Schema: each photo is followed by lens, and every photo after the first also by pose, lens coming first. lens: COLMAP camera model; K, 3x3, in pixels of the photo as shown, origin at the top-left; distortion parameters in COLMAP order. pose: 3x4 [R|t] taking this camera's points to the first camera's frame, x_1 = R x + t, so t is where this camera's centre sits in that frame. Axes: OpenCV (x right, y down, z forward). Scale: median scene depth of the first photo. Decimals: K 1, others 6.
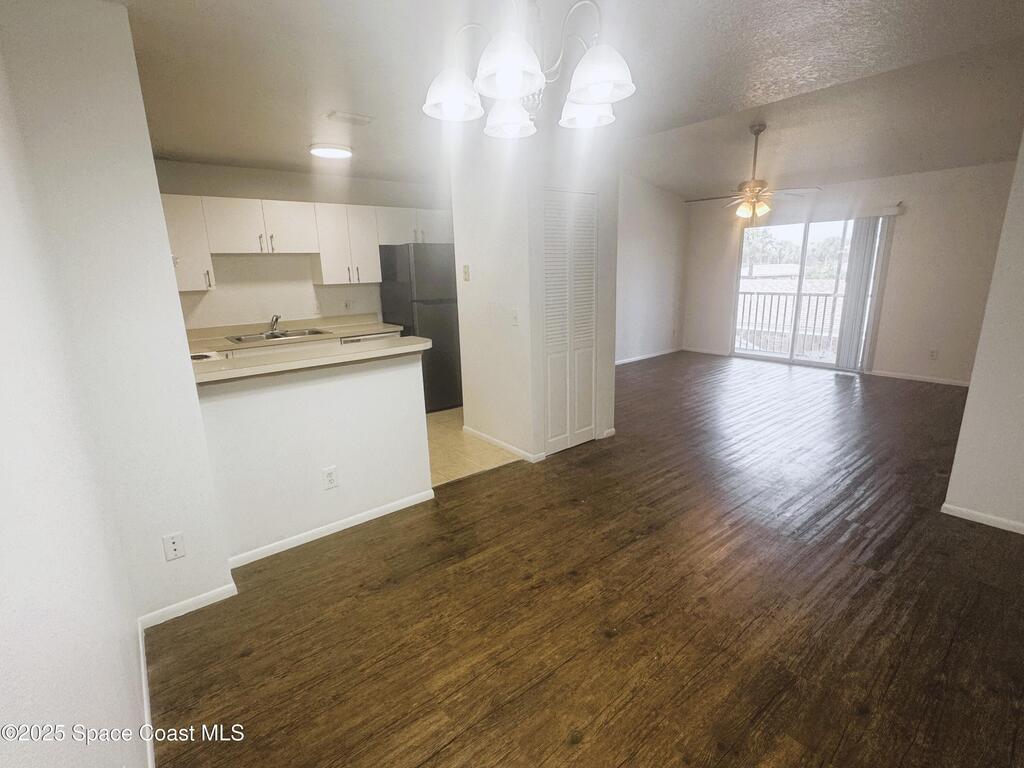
lens RADIAL K [[488.9, 0, 512.0], [0, 488.9, 384.0], [0, 0, 1]] dist [0.002135, 0.000325]
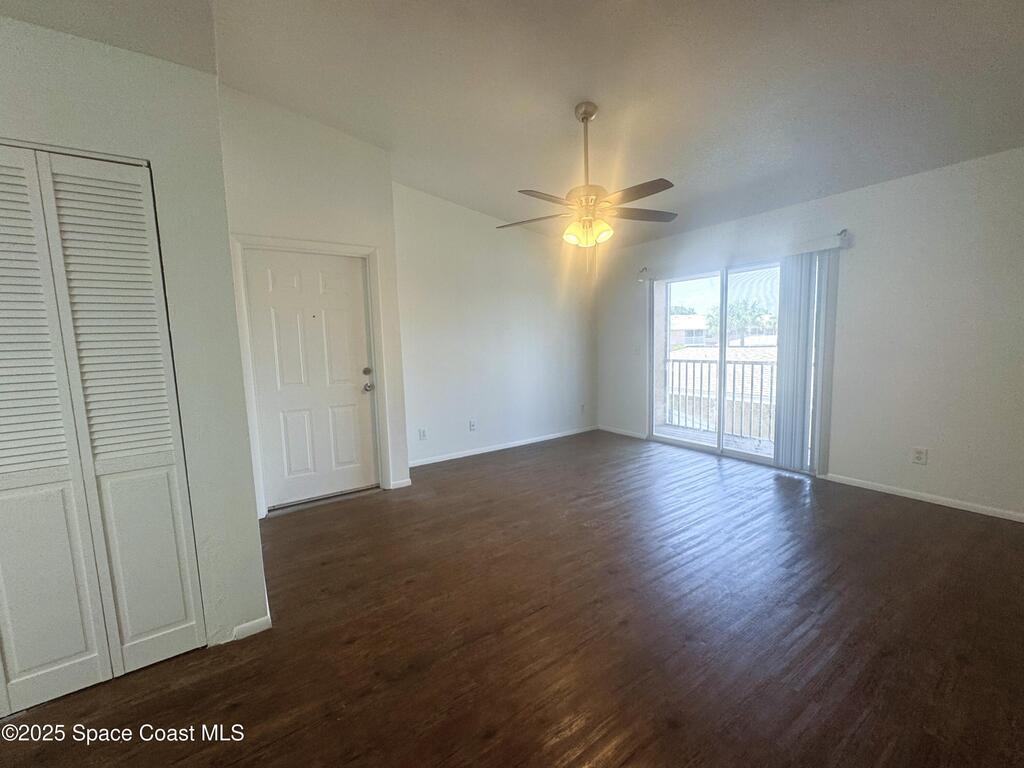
lens RADIAL K [[418.7, 0, 512.0], [0, 418.7, 384.0], [0, 0, 1]] dist [0.000167, -0.000095]
pose [[0.996703, -0.000402, -0.081139, 0.514369], [-0.010516, 0.990913, -0.134089, -0.098703], [0.080456, 0.134501, 0.987642, 0.560946]]
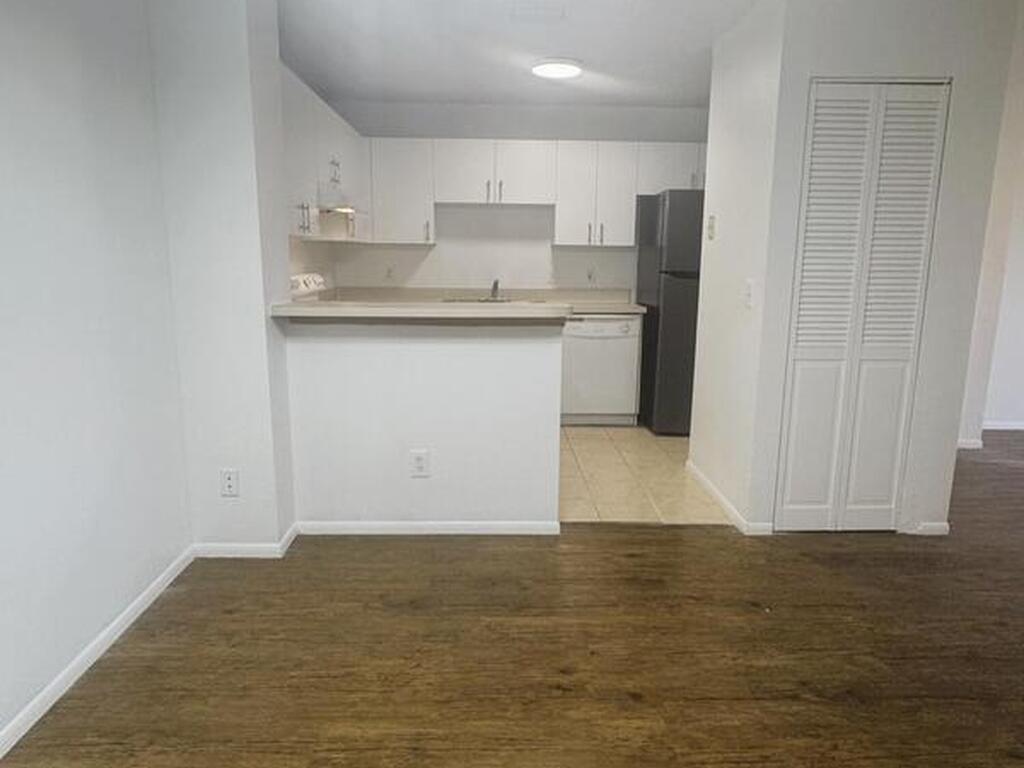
lens RADIAL K [[678.3, 0, 515.5], [0, 678.3, 385.1], [0, 0, 1]] dist [-0.002628, -0.000847]
pose [[0.790240, 0.145267, -0.595331, 0.259713], [-0.172936, 0.984874, 0.010764, 0.017249], [0.587889, 0.094448, 0.803409, 0.125347]]
